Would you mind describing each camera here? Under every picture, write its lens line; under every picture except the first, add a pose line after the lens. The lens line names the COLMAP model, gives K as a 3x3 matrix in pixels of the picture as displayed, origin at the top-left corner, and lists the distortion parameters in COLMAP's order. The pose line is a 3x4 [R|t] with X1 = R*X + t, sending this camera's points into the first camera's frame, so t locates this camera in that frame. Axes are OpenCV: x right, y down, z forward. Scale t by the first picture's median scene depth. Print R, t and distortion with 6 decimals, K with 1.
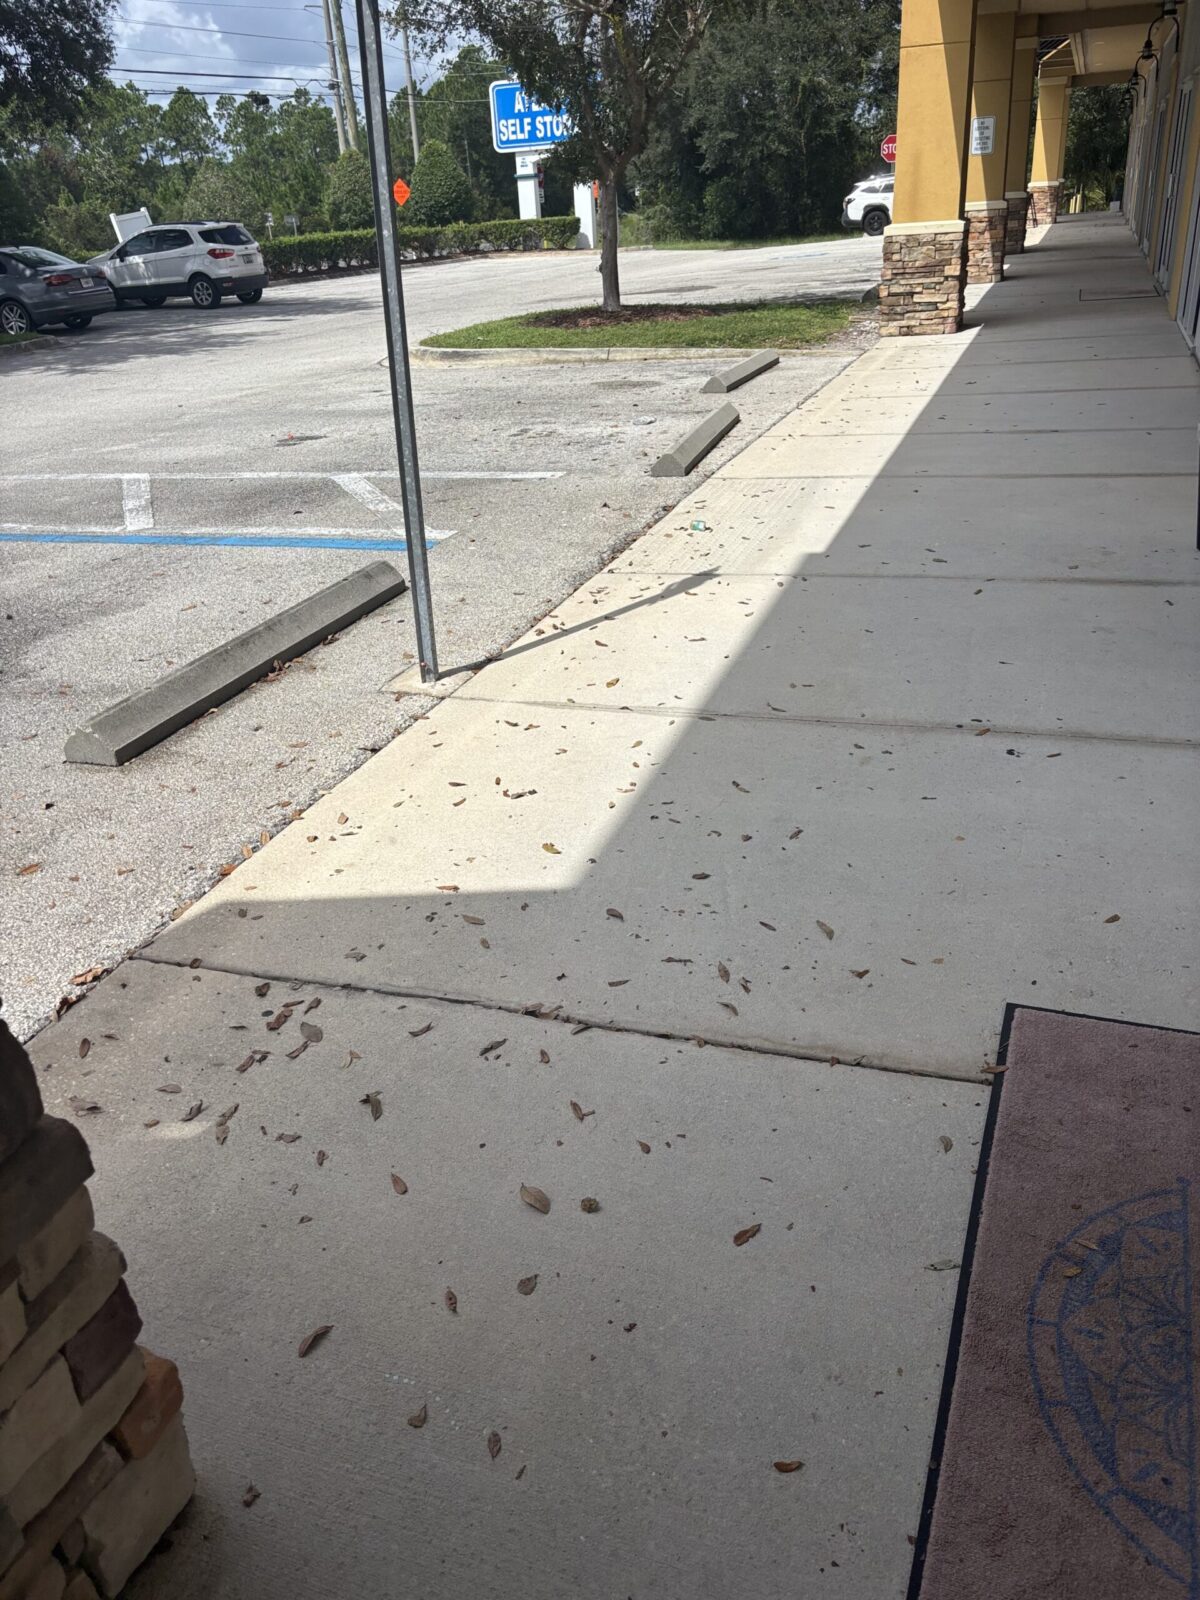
lens RADIAL K [[1201.0, 0, 600.0], [0, 1201.0, 800.0], [0, 0, 1]] dist [0.032304, -0.051168]
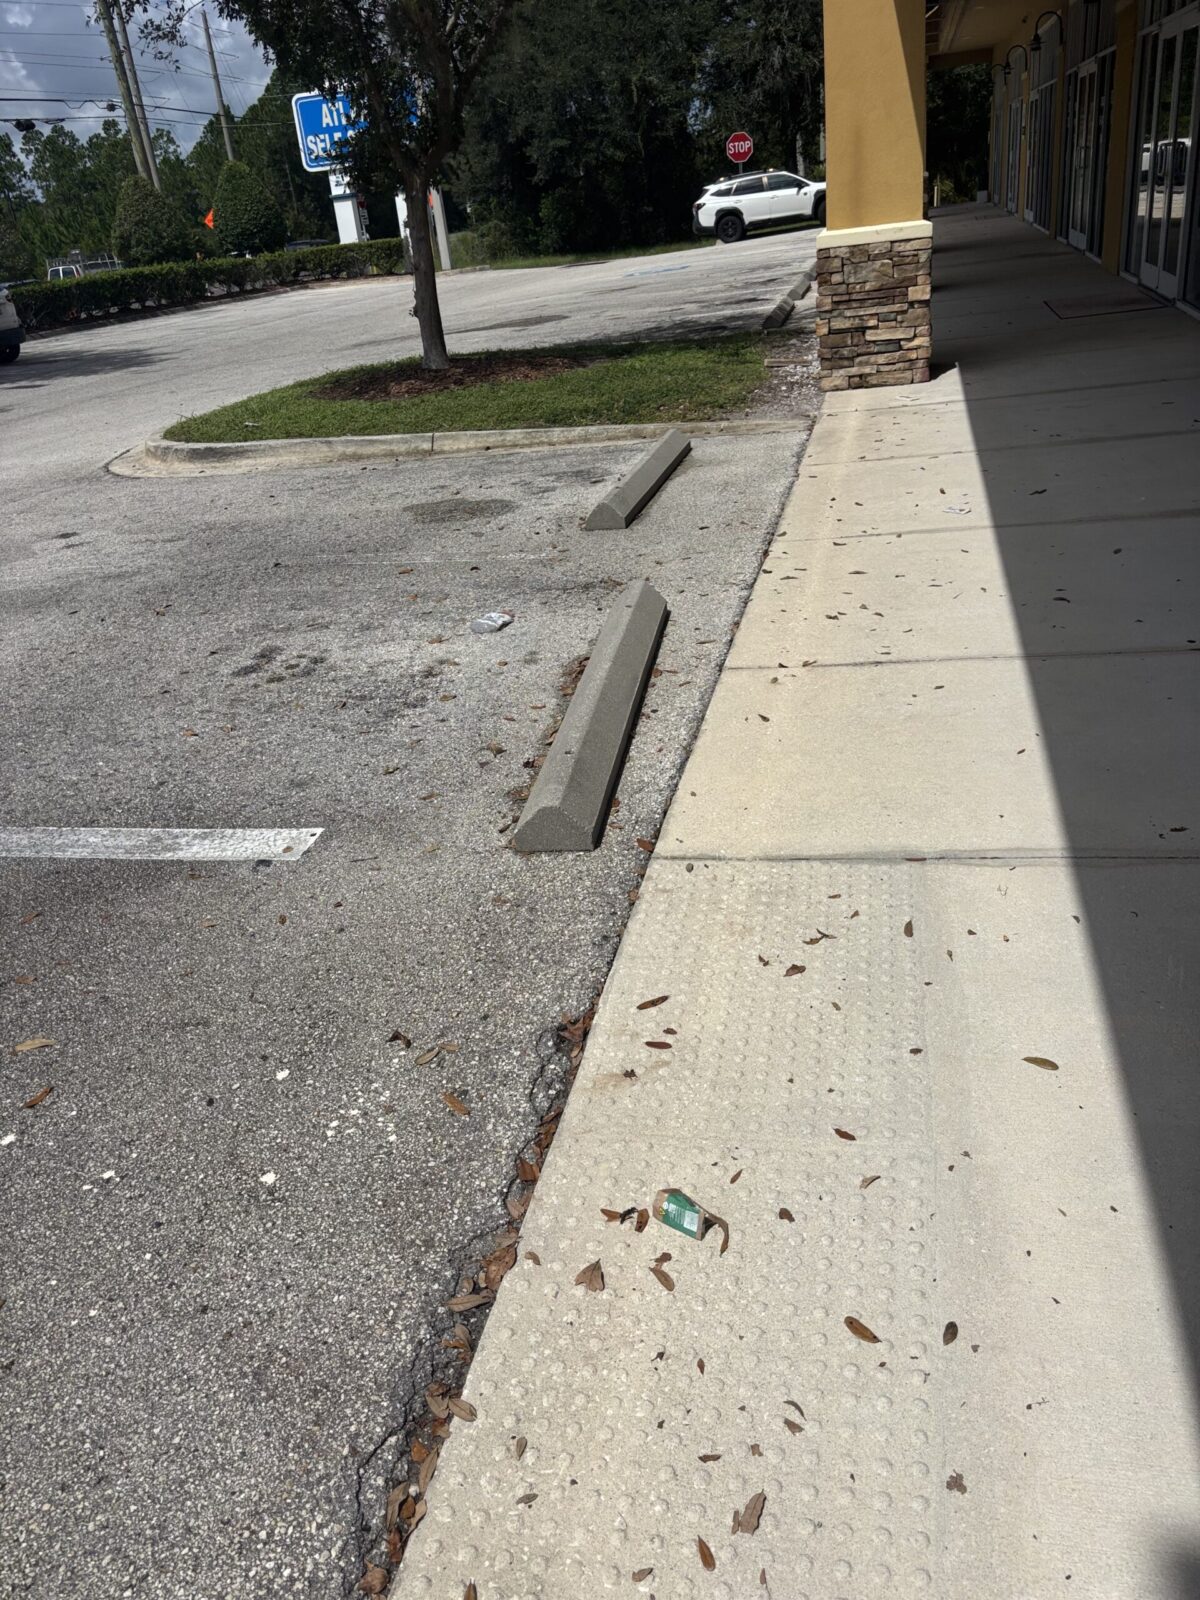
lens RADIAL K [[1221.3, 0, 600.0], [0, 1221.3, 800.0], [0, 0, 1]] dist [0.048560, -0.067353]
pose [[0.991501, -0.093303, 0.090666, 0.009171], [0.094863, 0.995405, -0.013043, -0.073646], [-0.089032, 0.021533, 0.995796, 0.149690]]
